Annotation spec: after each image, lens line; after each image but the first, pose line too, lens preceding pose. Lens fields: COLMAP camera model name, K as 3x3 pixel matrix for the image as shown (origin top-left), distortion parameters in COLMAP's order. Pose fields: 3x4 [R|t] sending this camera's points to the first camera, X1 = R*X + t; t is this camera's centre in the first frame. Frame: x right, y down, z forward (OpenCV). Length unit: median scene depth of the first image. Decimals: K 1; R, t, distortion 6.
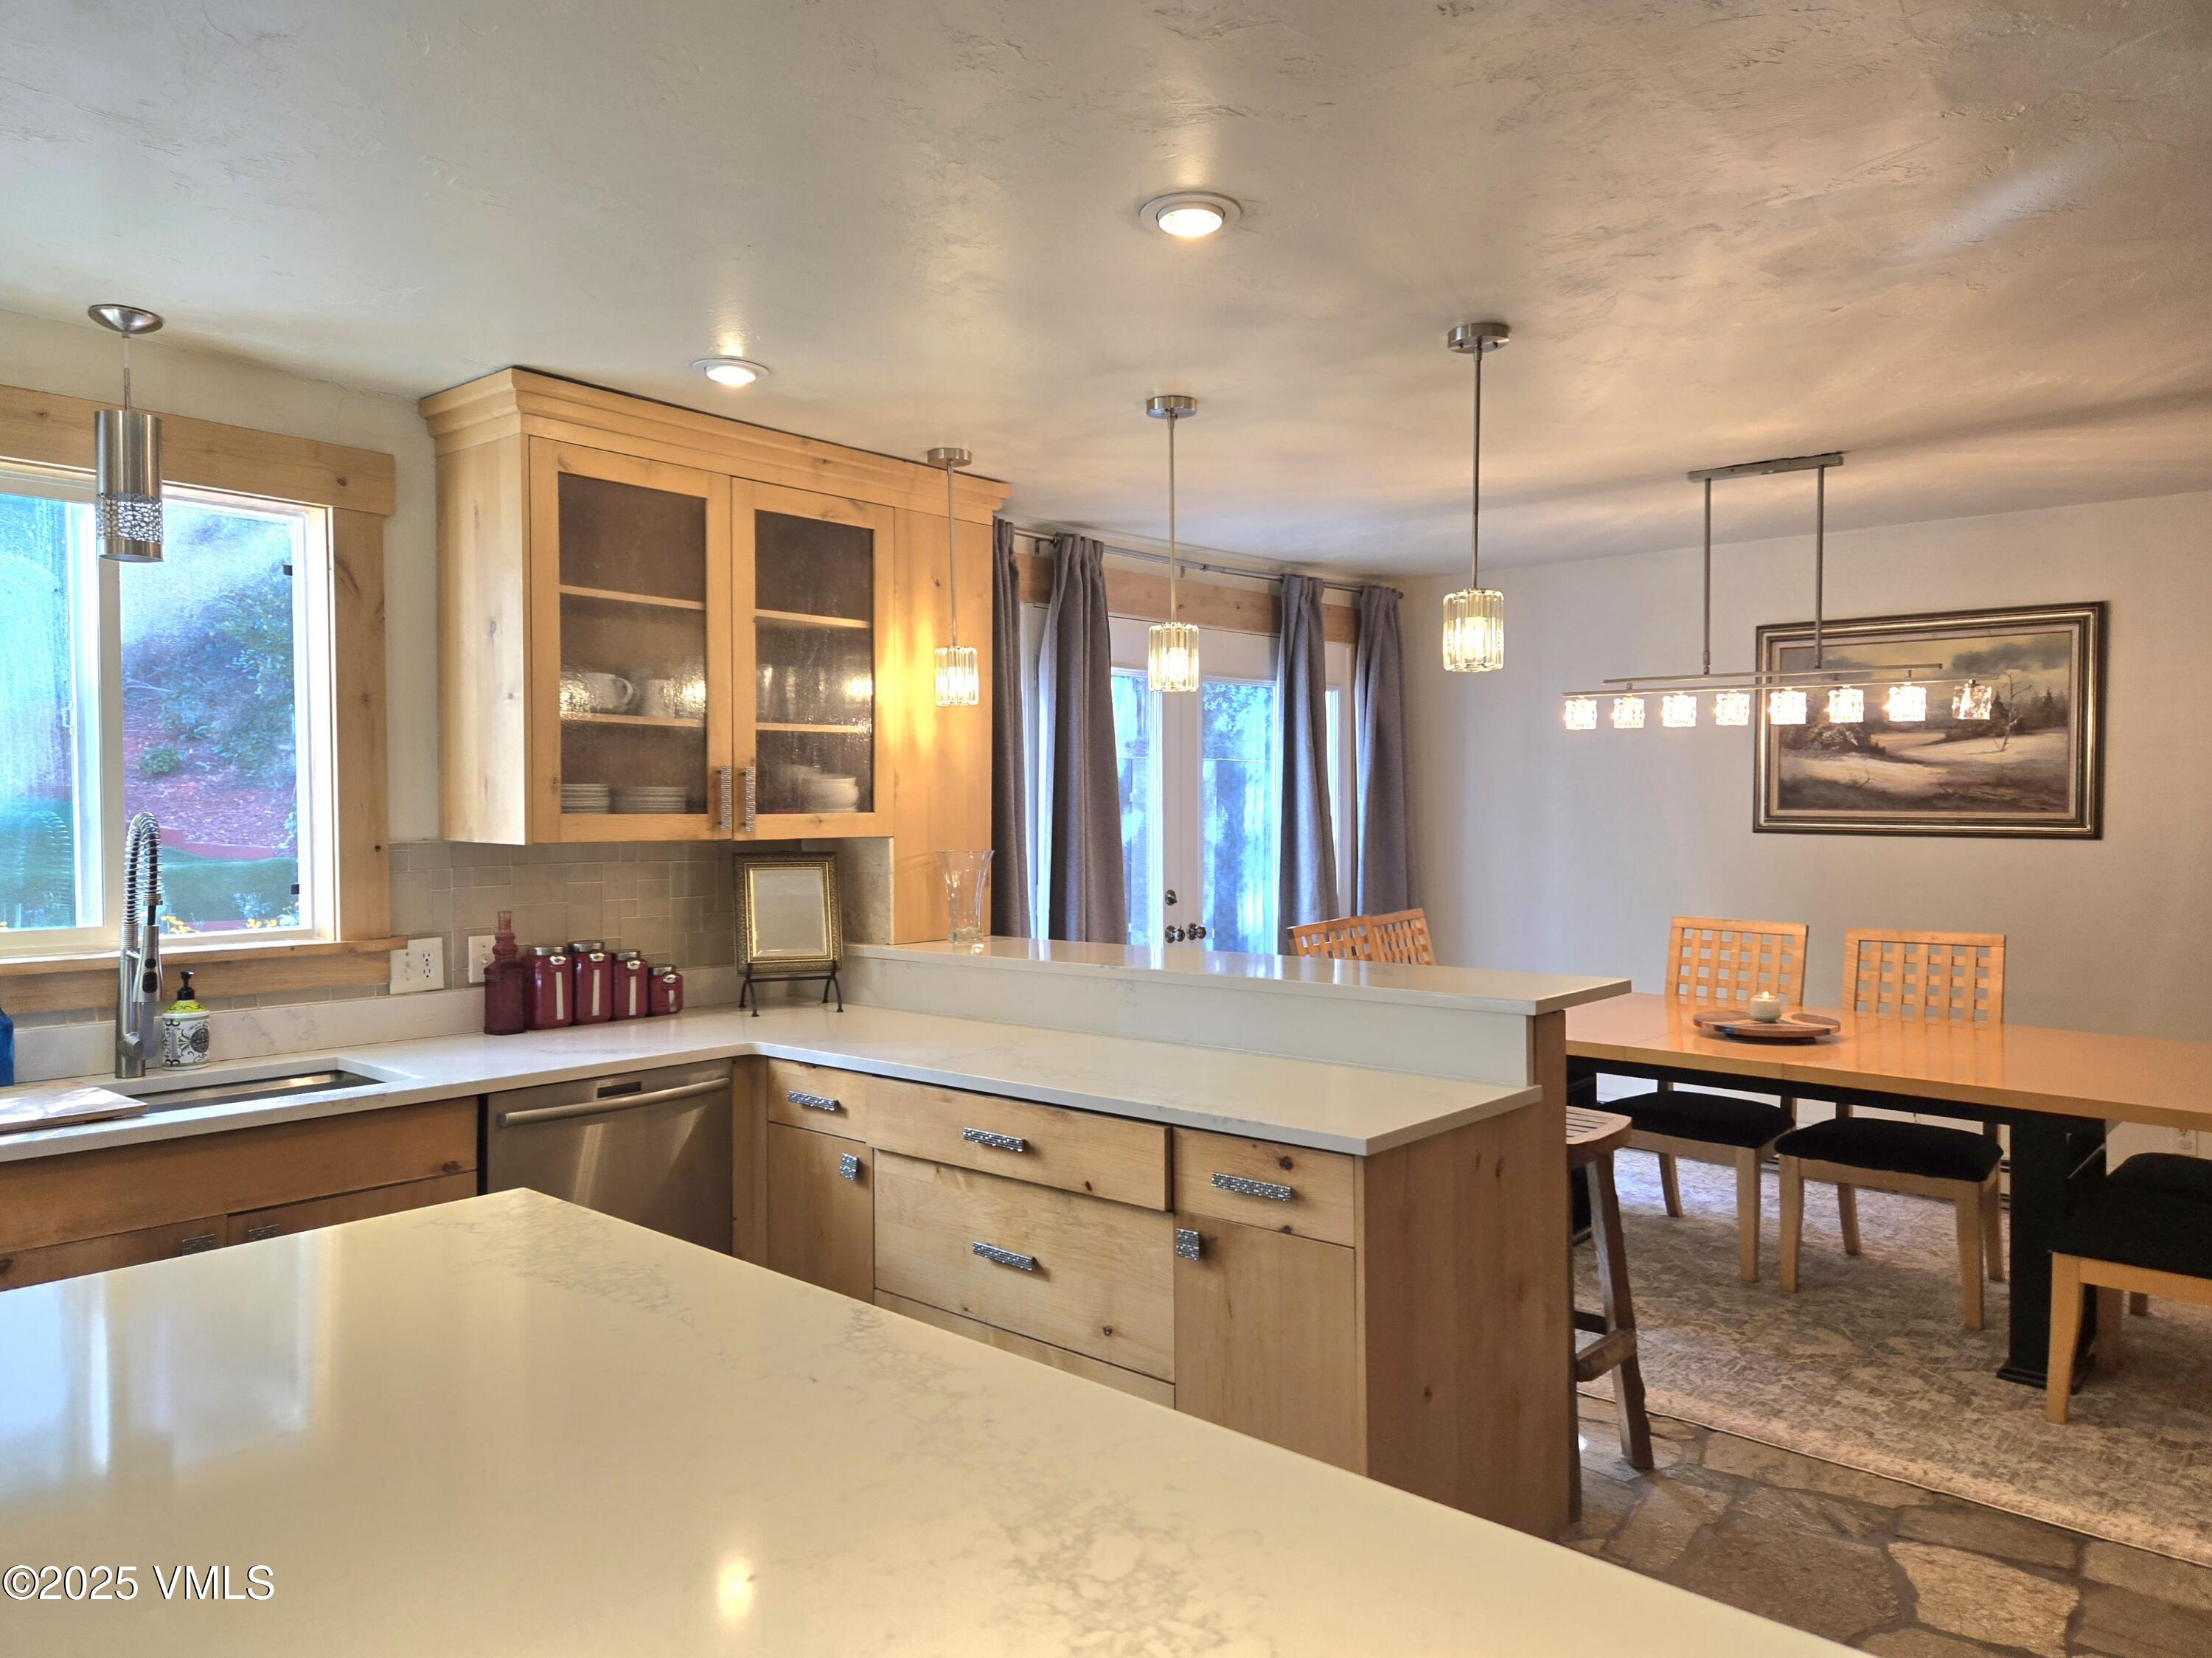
lens RADIAL K [[1514.8, 0, 1106.0], [0, 1514.8, 829.0], [0, 0, 1]] dist [0.084108, -0.080099]
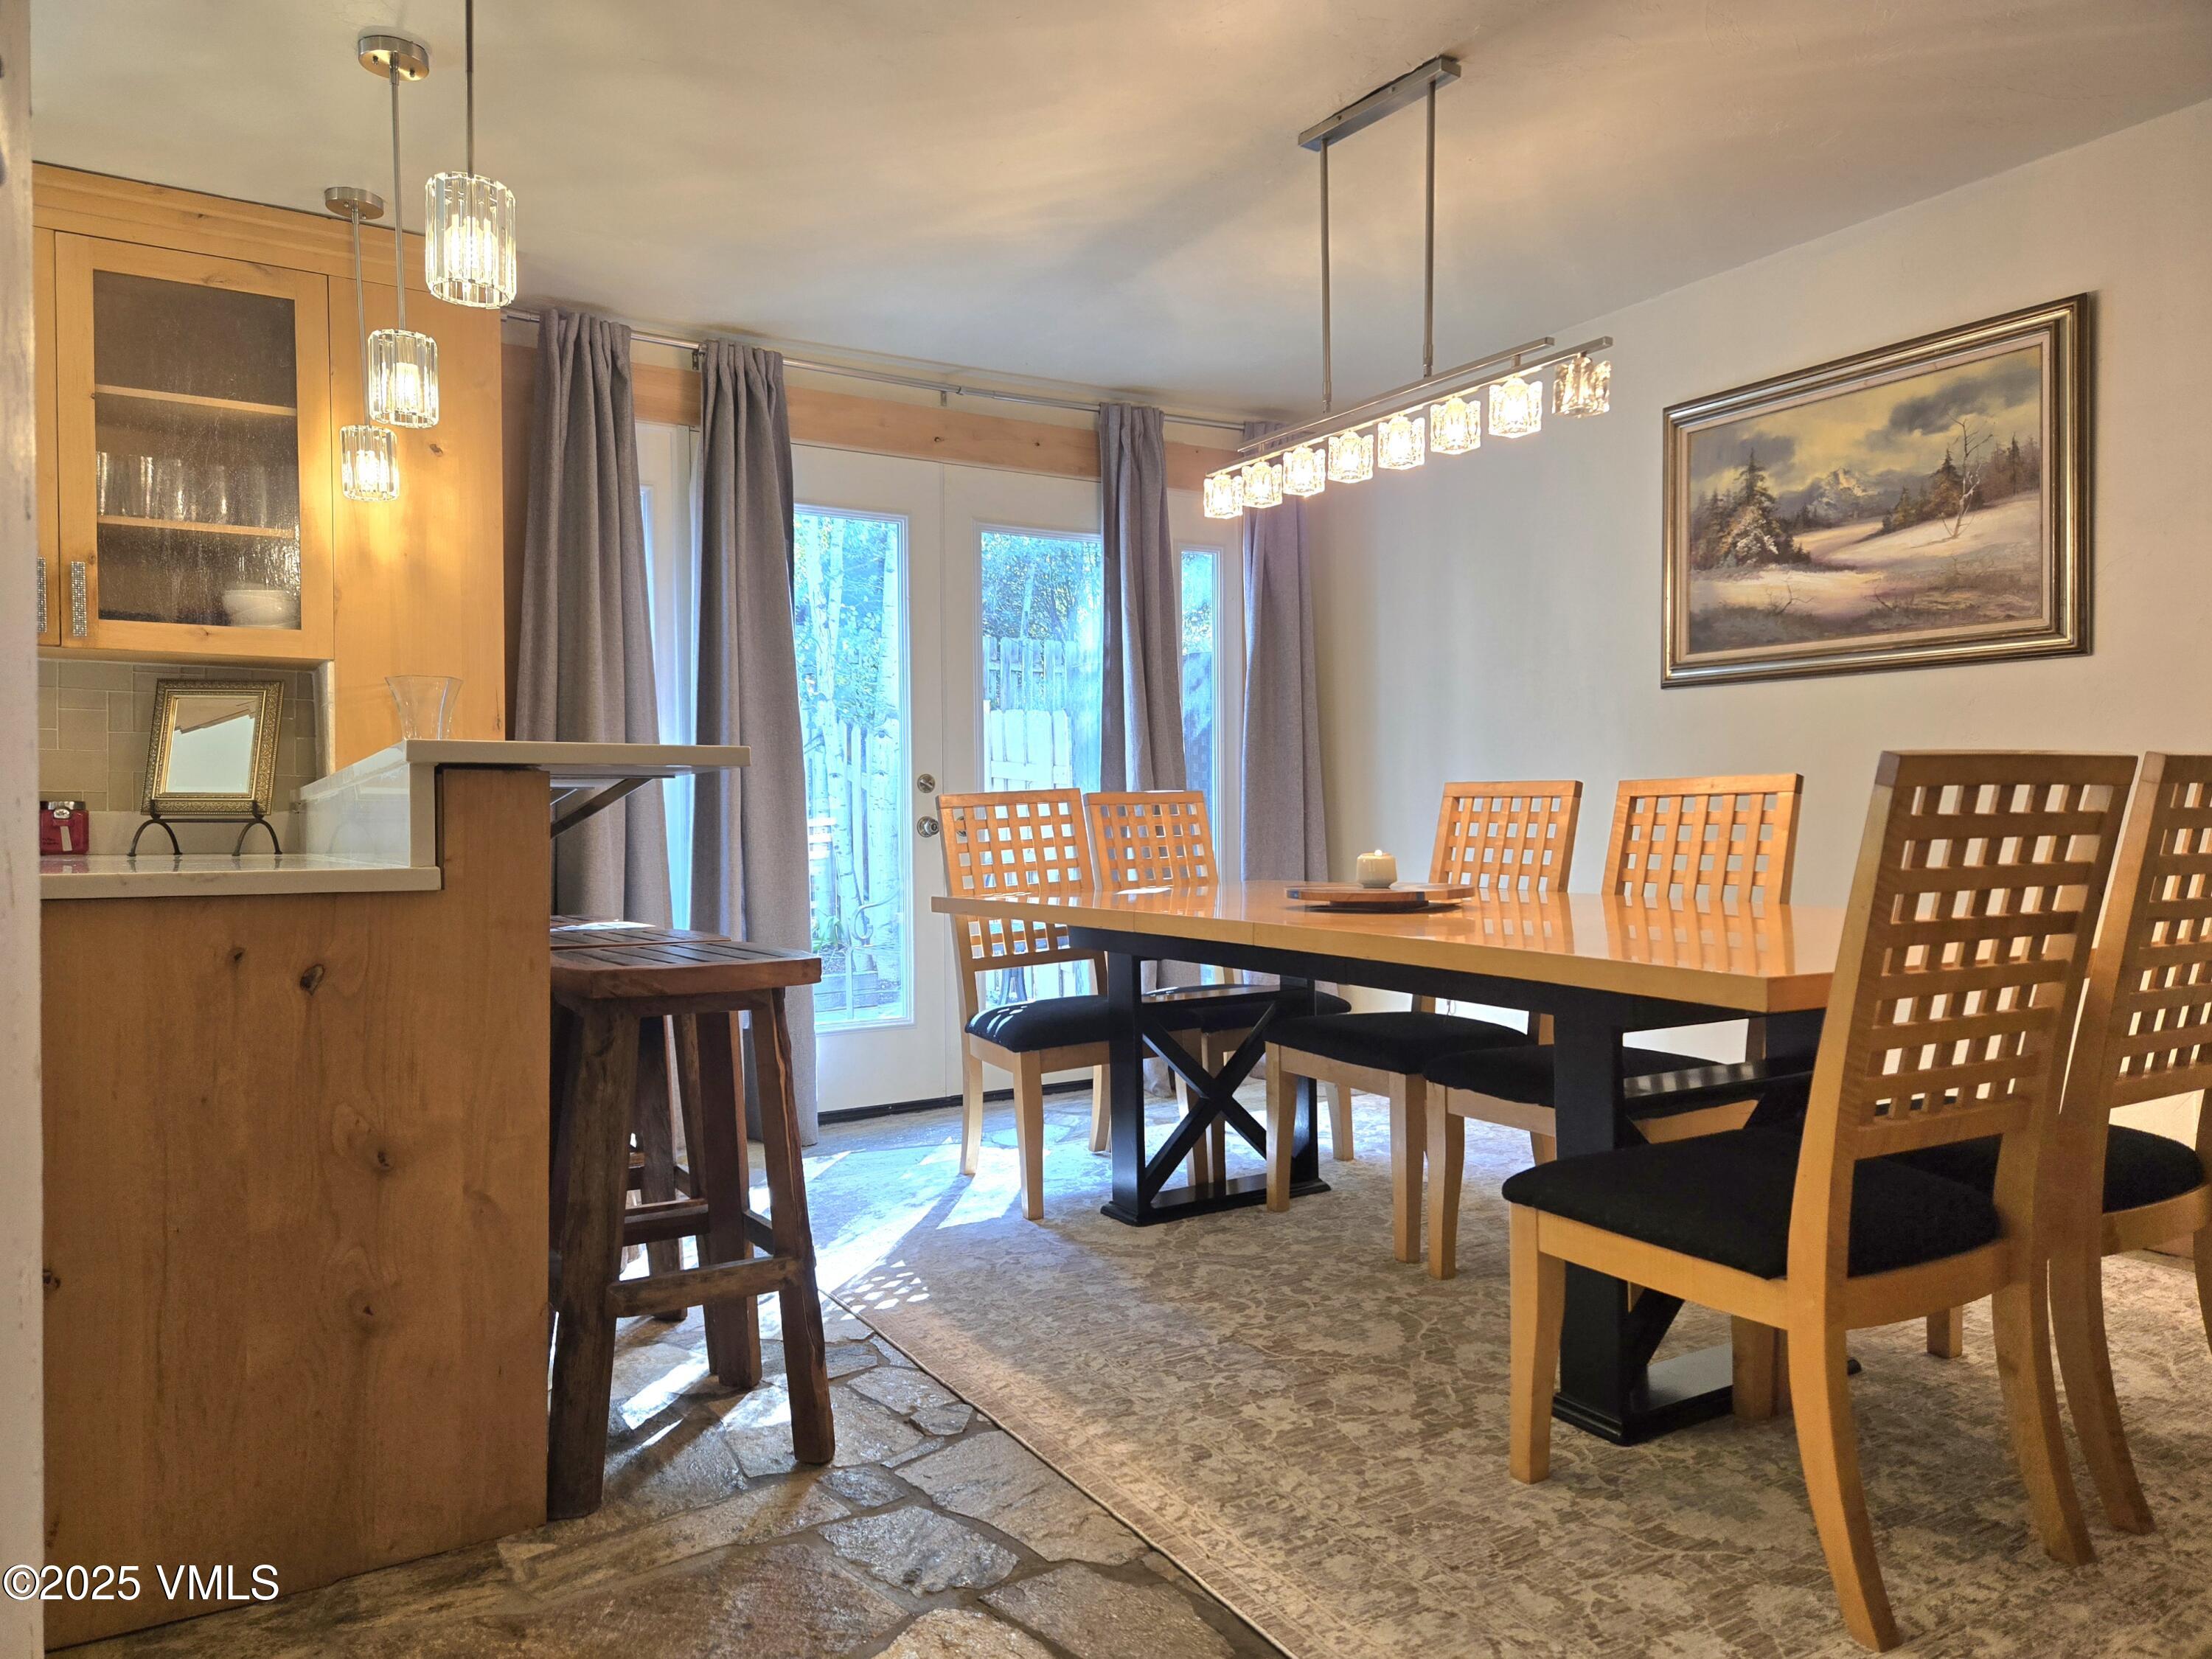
lens RADIAL K [[1514.9, 0, 1106.0], [0, 1514.9, 829.5], [0, 0, 1]] dist [0.084108, -0.080099]
pose [[0.954184, -0.001101, -0.299219, 0.461638], [-0.002376, 0.999934, -0.011258, 0.094129], [0.299211, 0.011453, 0.954118, 0.258705]]
